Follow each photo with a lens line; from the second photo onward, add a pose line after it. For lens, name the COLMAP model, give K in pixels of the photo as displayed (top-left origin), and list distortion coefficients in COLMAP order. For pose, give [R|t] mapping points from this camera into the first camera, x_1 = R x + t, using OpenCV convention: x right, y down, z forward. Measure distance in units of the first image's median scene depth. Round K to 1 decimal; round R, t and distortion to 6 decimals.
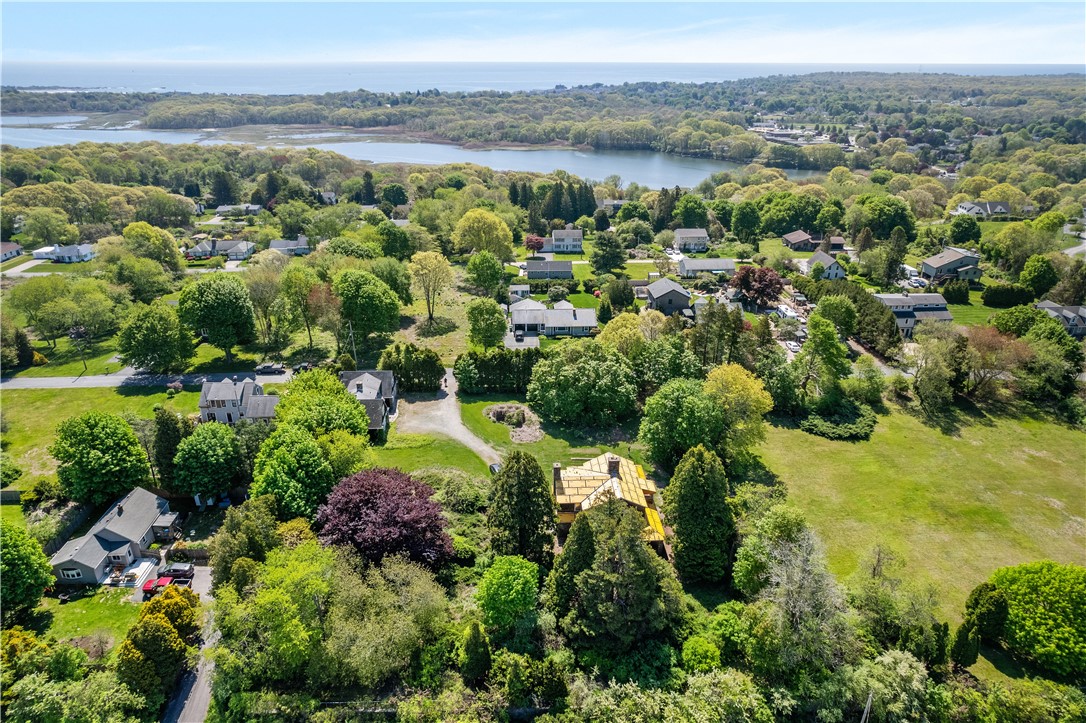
lens RADIAL K [[698.5, 0, 533.7], [0, 698.5, 368.1], [0, 0, 1]] dist [-0.077407, 0.069102]
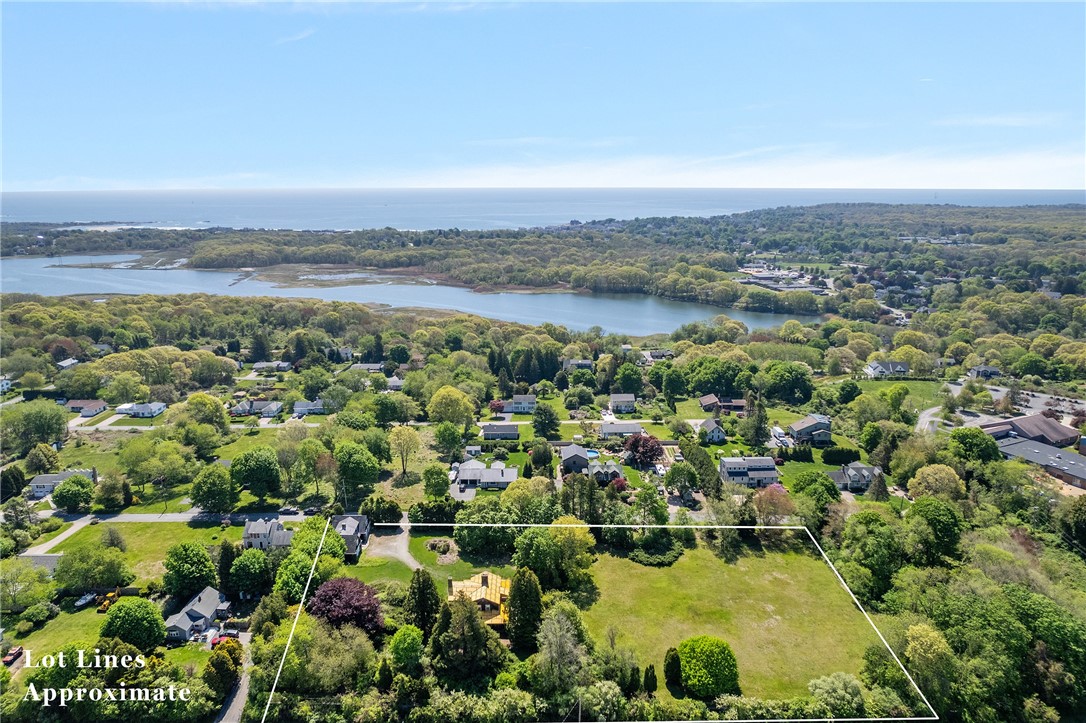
lens RADIAL K [[712.3, 0, 533.4], [0, 712.3, 362.1], [0, 0, 1]] dist [-0.048671, 0.002180]
pose [[0.999326, 0.002930, -0.036581, 0.149259], [-0.009255, 0.984711, -0.173948, -0.040735], [0.035512, 0.174169, 0.984075, -0.398309]]
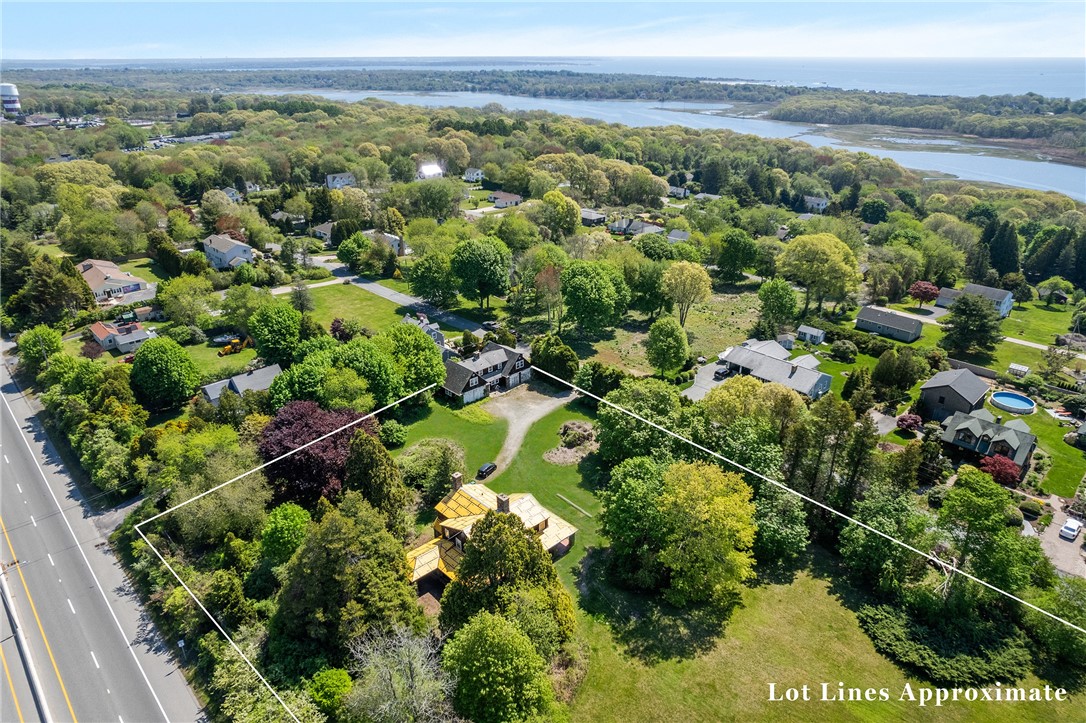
lens RADIAL K [[702.1, 0, 534.3], [0, 702.1, 365.9], [0, 0, 1]] dist [-0.079718, 0.071434]
pose [[0.647759, 0.308537, -0.696573, 0.367586], [-0.308554, 0.942224, 0.130414, -0.082630], [0.696566, 0.130453, 0.705534, 0.179692]]
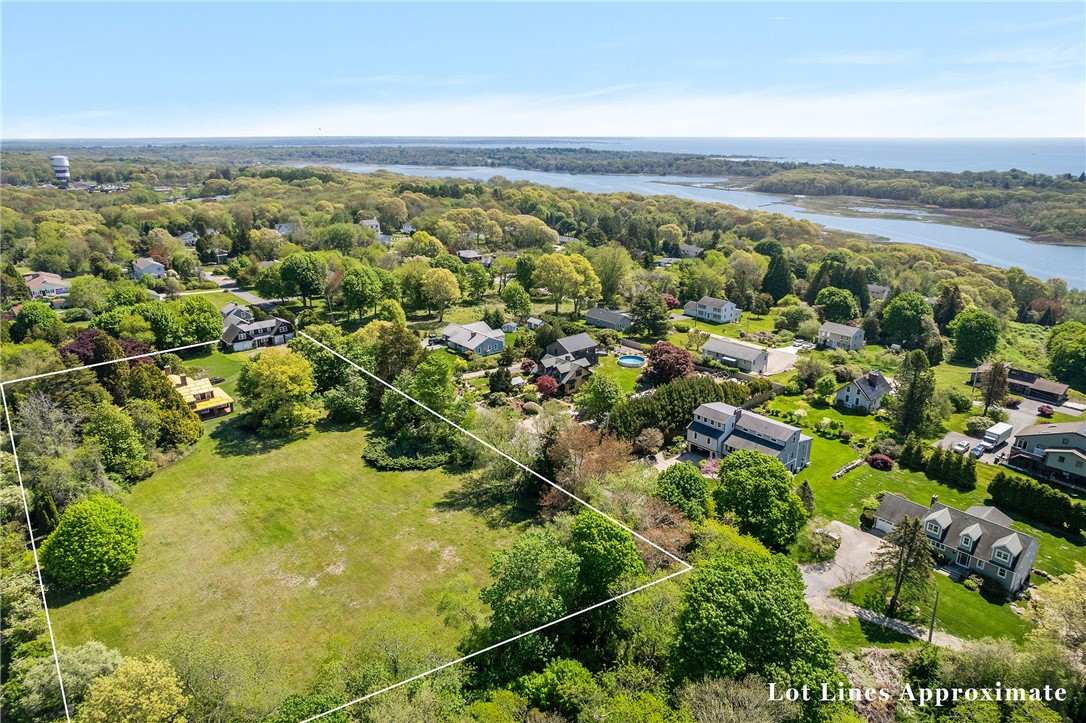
lens RADIAL K [[702.1, 0, 534.3], [0, 702.1, 365.9], [0, 0, 1]] dist [-0.079718, 0.071434]
pose [[0.603122, 0.248856, -0.757835, 0.855651], [-0.324978, 0.944321, 0.051461, -0.106344], [0.728445, 0.215242, 0.650414, 0.290779]]
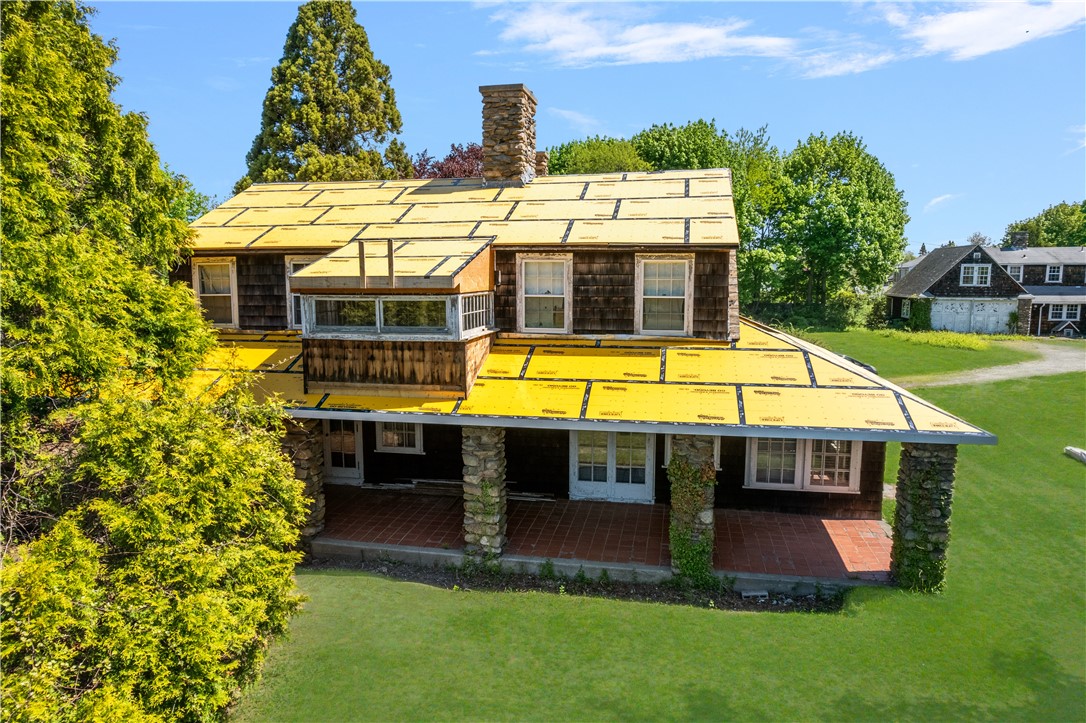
lens RADIAL K [[698.5, 0, 533.7], [0, 698.5, 368.1], [0, 0, 1]] dist [-0.077407, 0.069102]
pose [[-0.250305, 0.123637, -0.960240, 0.142404], [-0.393388, 0.893261, 0.217557, 0.074743], [0.884643, 0.432202, -0.174950, 0.532765]]
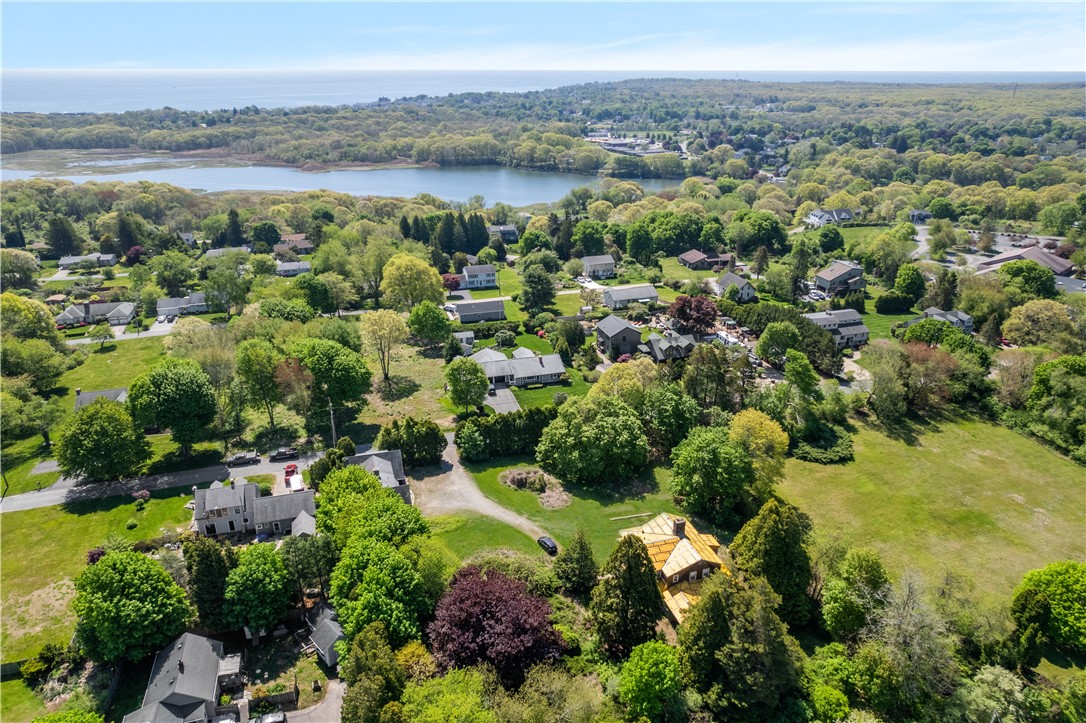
lens RADIAL K [[711.1, 0, 533.0], [0, 711.1, 364.4], [0, 0, 1]] dist [-0.078980, 0.071430]
pose [[0.969666, -0.097487, 0.224150, -0.154478], [0.102032, 0.994743, -0.008758, -0.056532], [-0.222118, 0.031363, 0.974515, 0.011371]]
